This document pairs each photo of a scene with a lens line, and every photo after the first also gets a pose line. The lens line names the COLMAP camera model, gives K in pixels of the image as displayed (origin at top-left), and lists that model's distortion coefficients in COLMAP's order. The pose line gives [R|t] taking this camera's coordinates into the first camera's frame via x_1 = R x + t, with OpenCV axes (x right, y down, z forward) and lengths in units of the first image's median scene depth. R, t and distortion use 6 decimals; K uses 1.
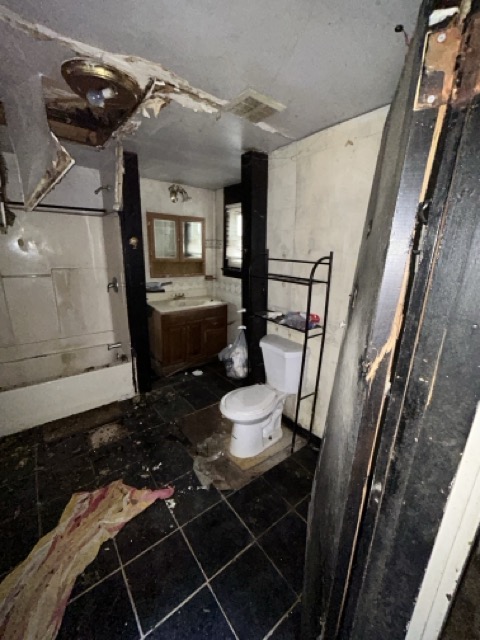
lens RADIAL K [[258.9, 0, 239.2], [0, 258.9, 319.8], [0, 0, 1]] dist [0.000456, -0.000178]
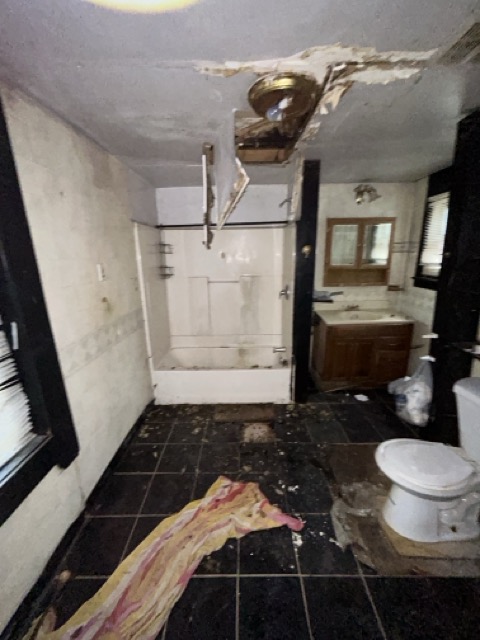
lens RADIAL K [[258.9, 0, 241.3], [0, 258.9, 320.4], [0, 0, 1]] dist [0.000456, -0.000178]
pose [[0.785434, 0.112612, -0.608614, 0.035091], [-0.126194, 0.991791, 0.020653, -0.028863], [0.605944, 0.060582, 0.793197, 0.096734]]
